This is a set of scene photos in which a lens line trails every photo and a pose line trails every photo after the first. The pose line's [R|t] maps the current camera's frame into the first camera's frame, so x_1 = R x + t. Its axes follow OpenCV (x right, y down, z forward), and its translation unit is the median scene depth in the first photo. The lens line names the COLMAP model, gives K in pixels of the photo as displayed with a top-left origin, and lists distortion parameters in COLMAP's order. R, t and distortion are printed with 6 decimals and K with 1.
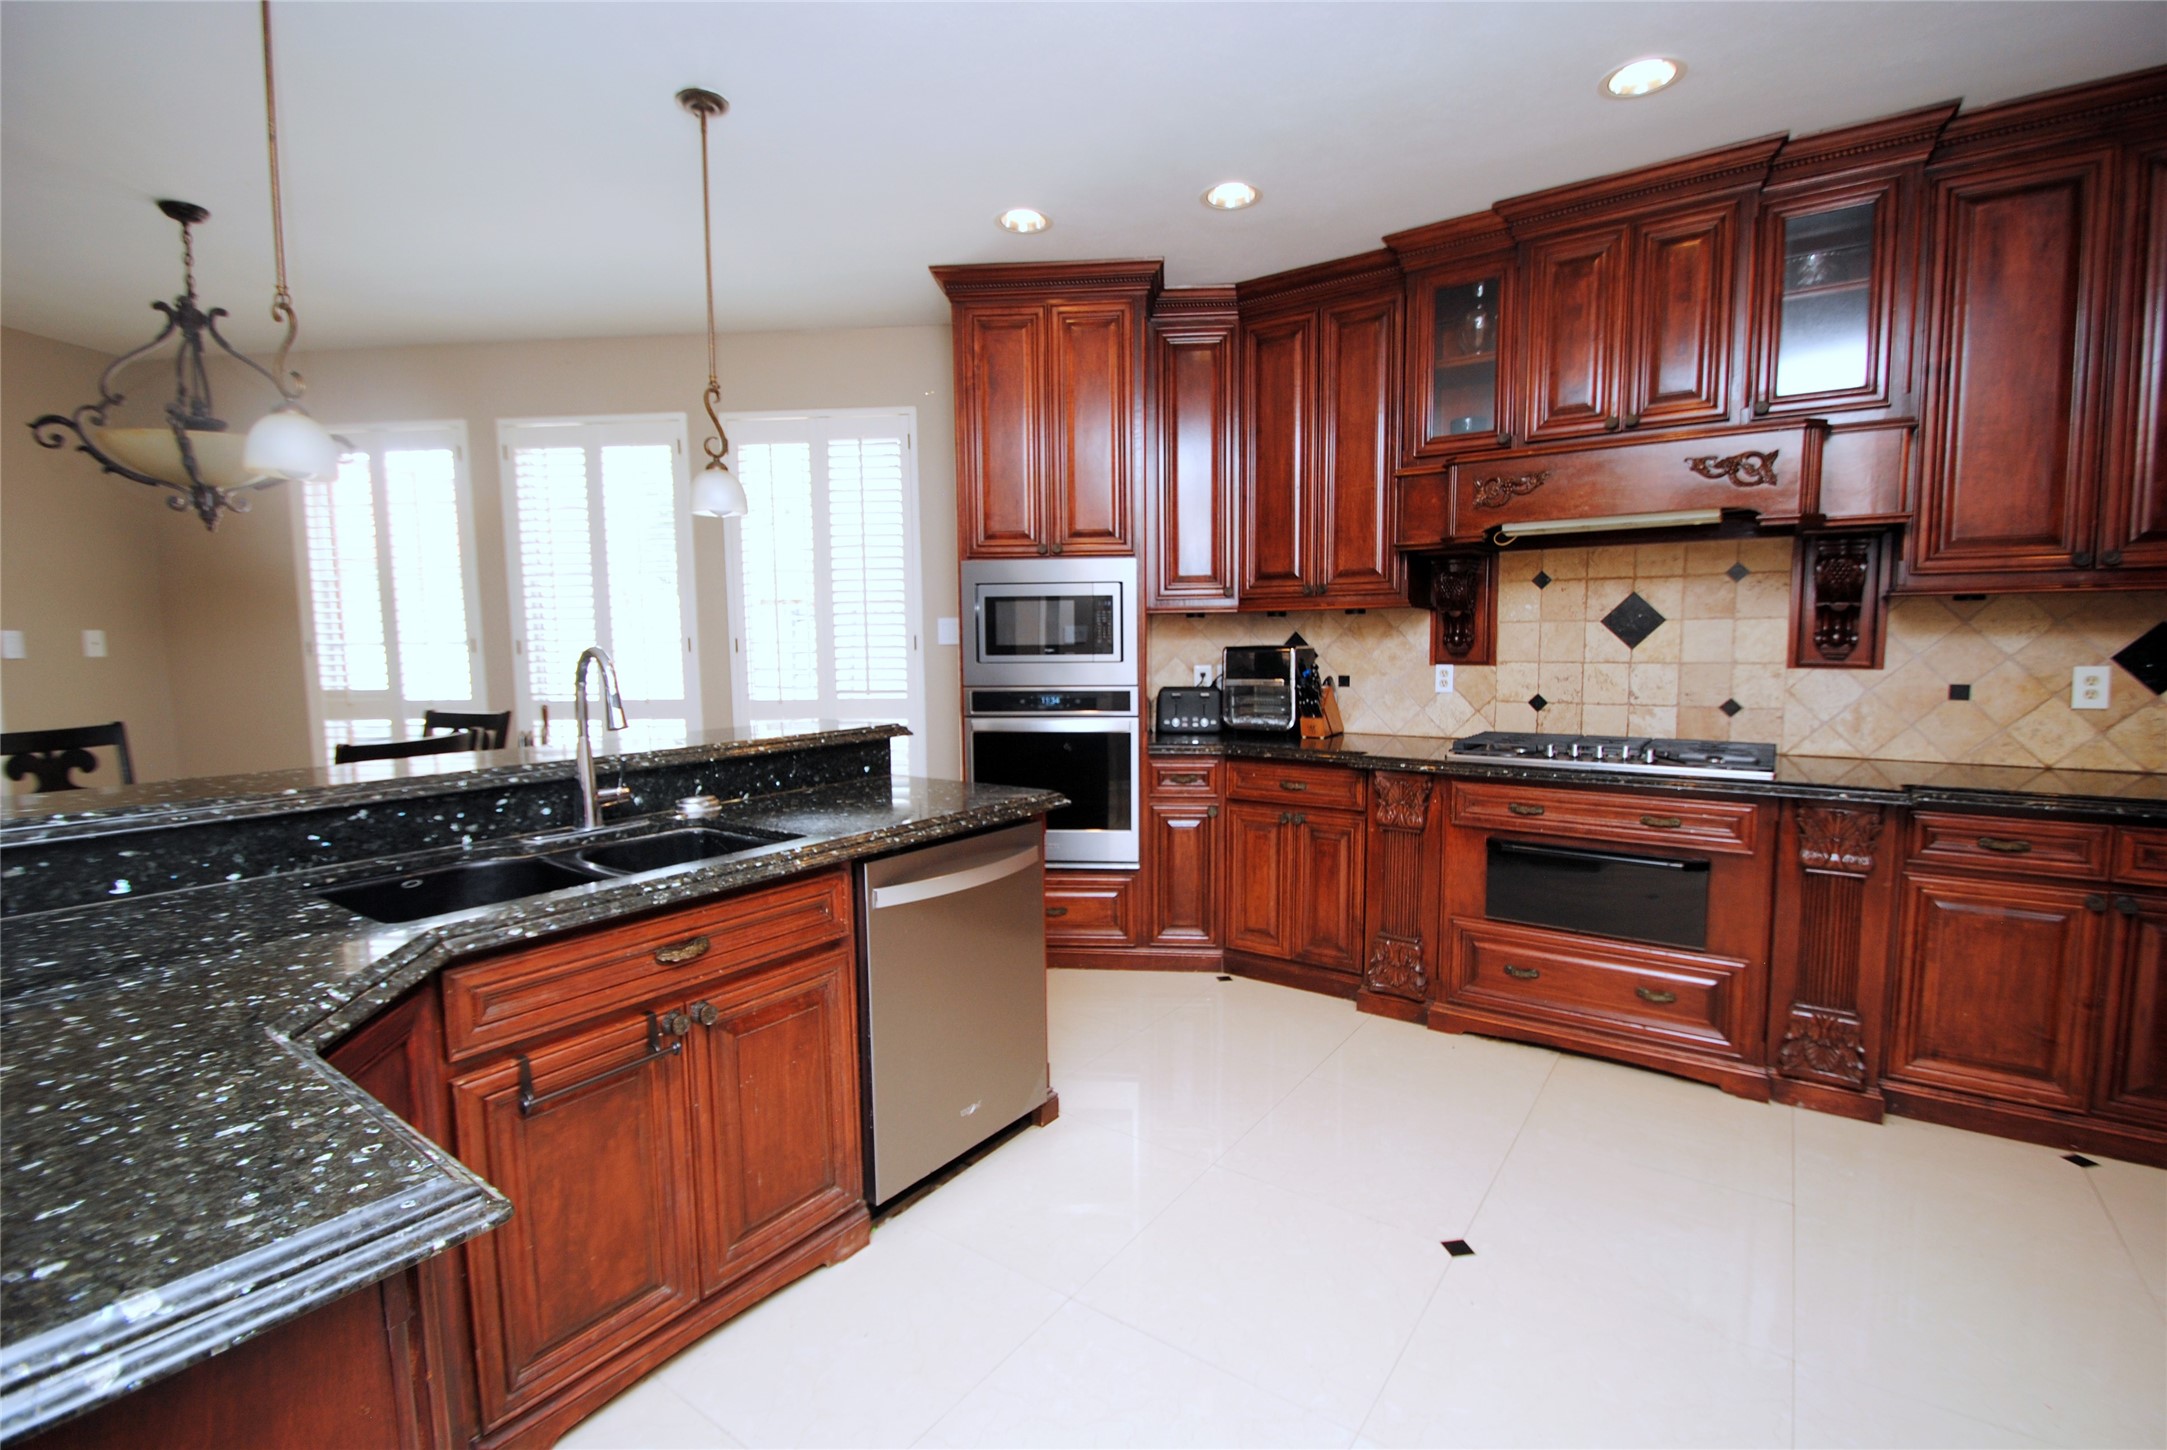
lens RADIAL K [[946.6, 0, 1098.6], [0, 946.6, 731.0], [0, 0, 1]] dist [0.009058, -0.013936]
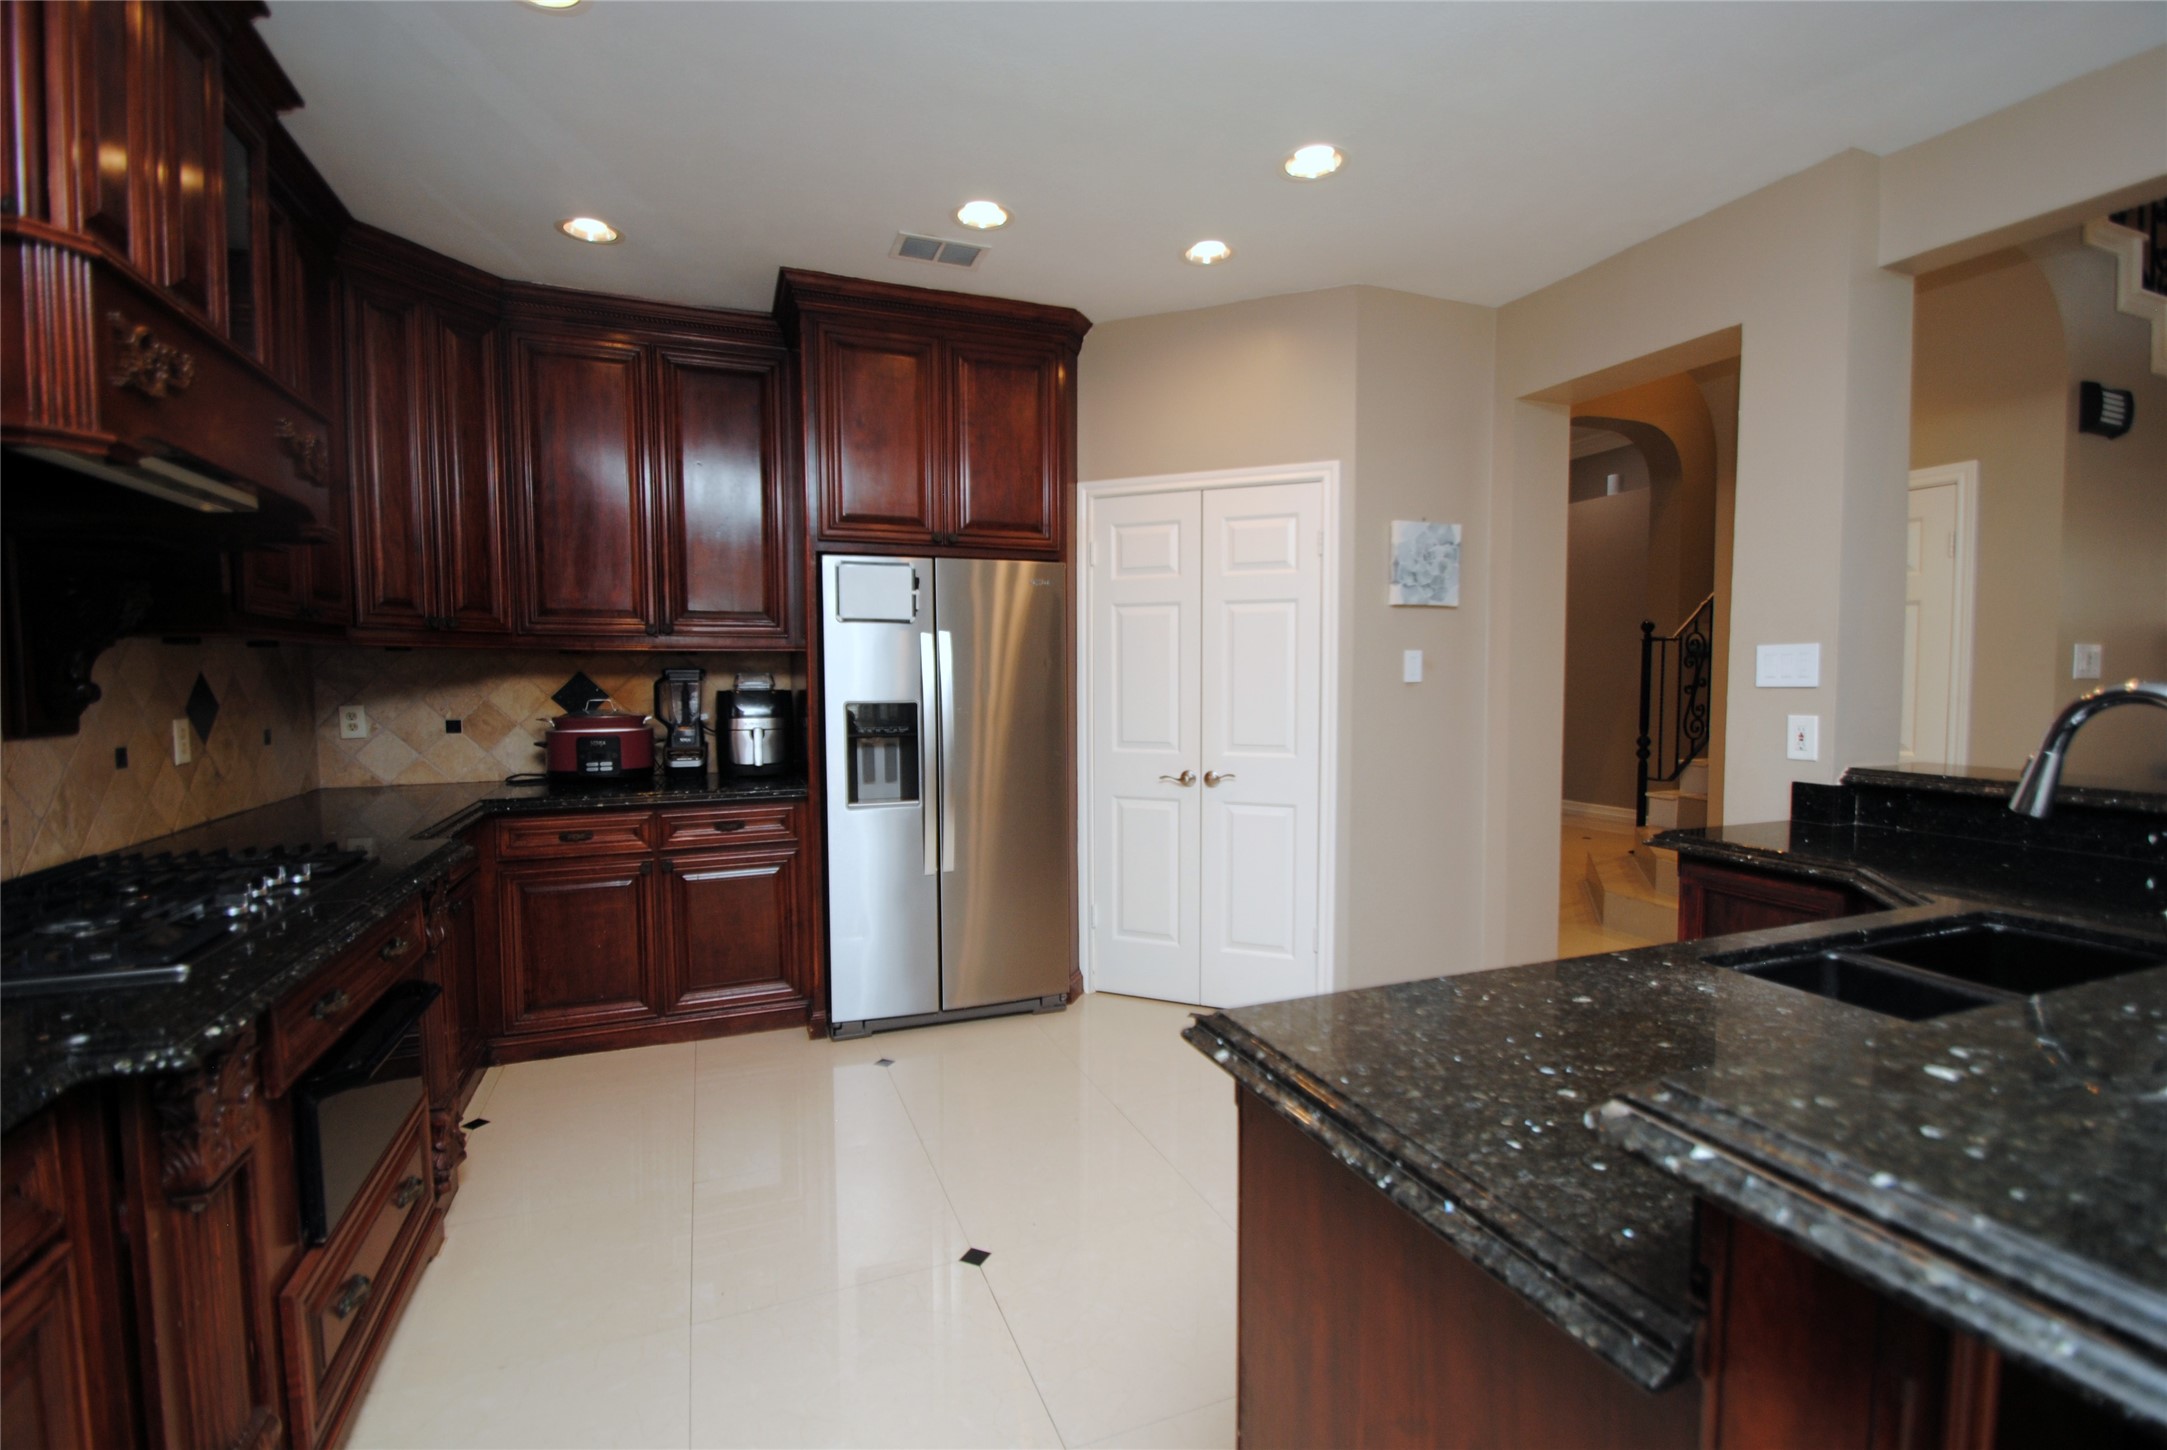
lens RADIAL K [[966.1, 0, 1098.2], [0, 966.1, 730.5], [0, 0, 1]] dist [0.015690, -0.021990]
pose [[-0.837275, -0.014475, 0.546590, -0.184856], [0.074088, 0.987427, 0.139640, -0.098068], [-0.541739, 0.157413, -0.825676, 1.037544]]
